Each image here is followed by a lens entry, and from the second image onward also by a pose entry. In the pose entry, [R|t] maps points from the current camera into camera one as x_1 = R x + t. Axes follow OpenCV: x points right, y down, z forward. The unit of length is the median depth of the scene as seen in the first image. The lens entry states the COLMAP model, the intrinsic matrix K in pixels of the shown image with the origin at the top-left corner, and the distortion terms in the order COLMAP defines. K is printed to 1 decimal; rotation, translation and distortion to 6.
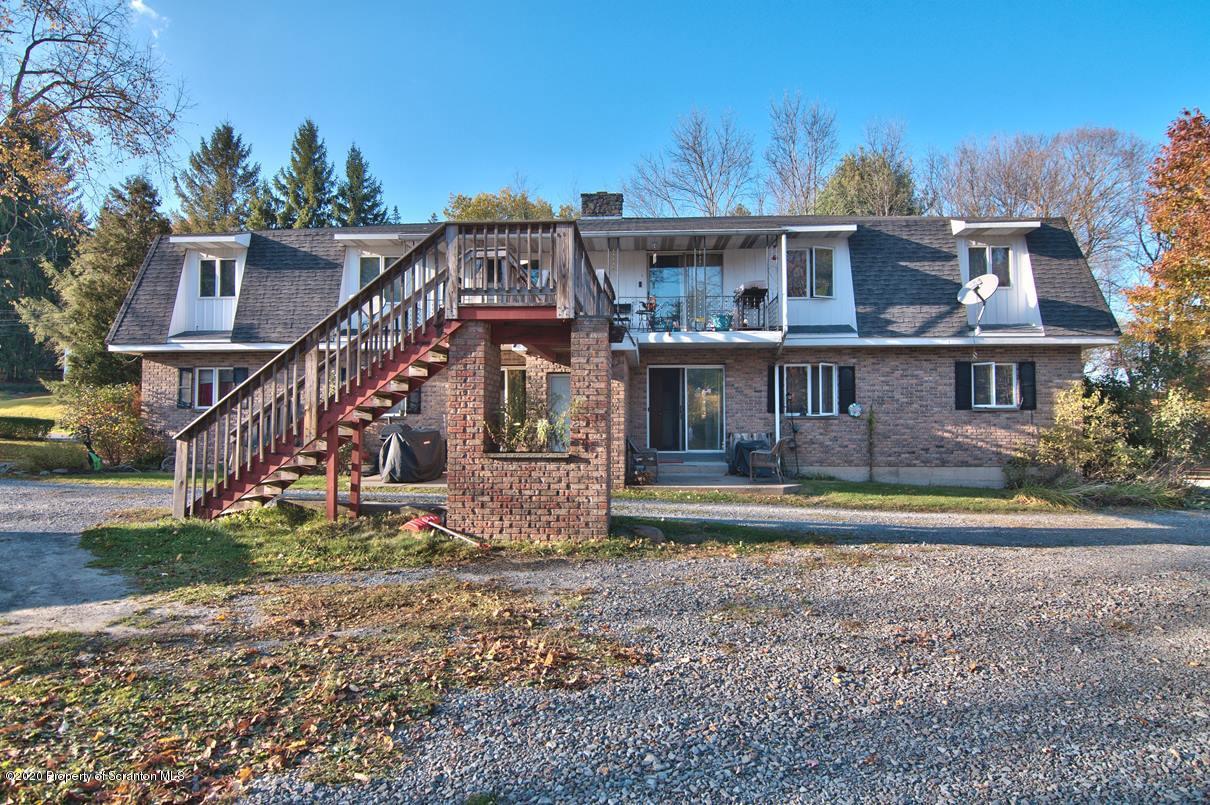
lens RADIAL K [[650.7, 0, 605.7], [0, 650.7, 424.5], [0, 0, 1]] dist [-0.049253, 0.000029]
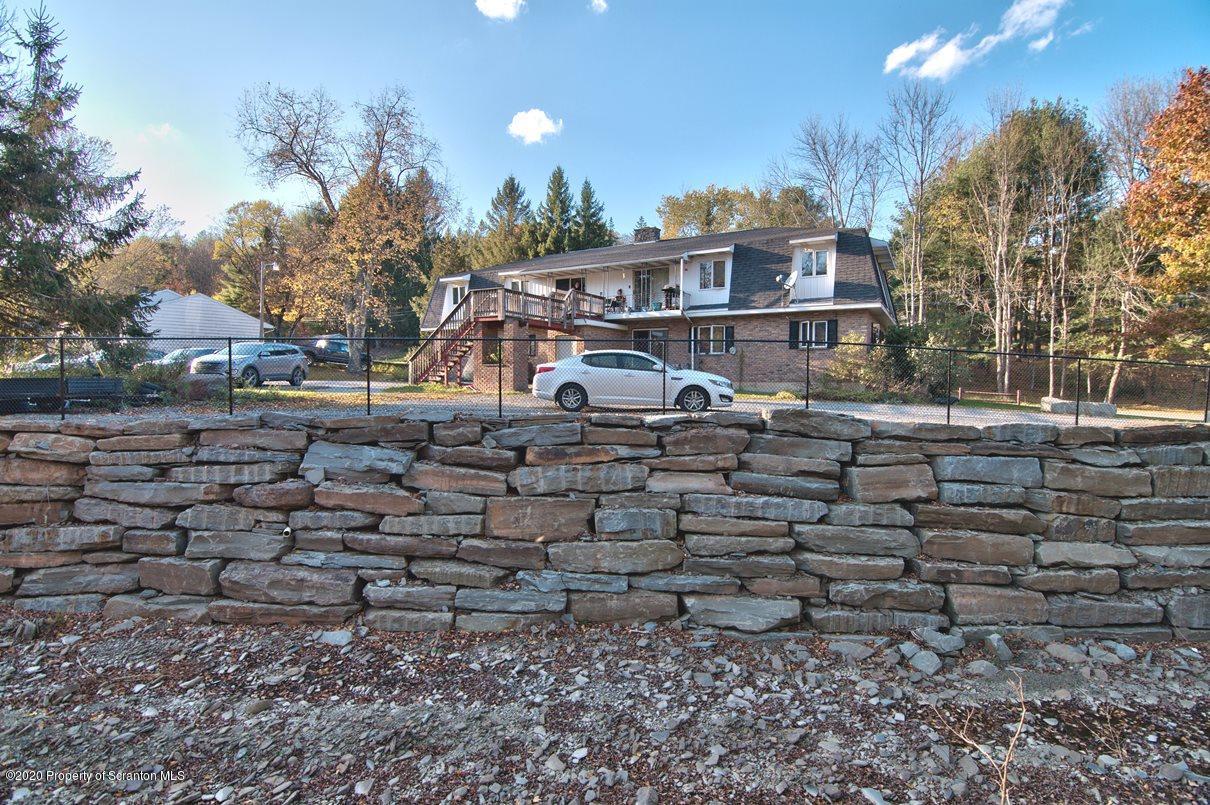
lens RADIAL K [[573.1, 0, 605.0], [0, 573.1, 402.5], [0, 0, 1]] dist [-0.030797, 0.000128]
pose [[0.900129, 0.022185, -0.435057, 0.717395], [-0.001735, 0.998877, 0.047346, 0.045470], [0.435619, -0.041863, 0.899157, -0.571701]]
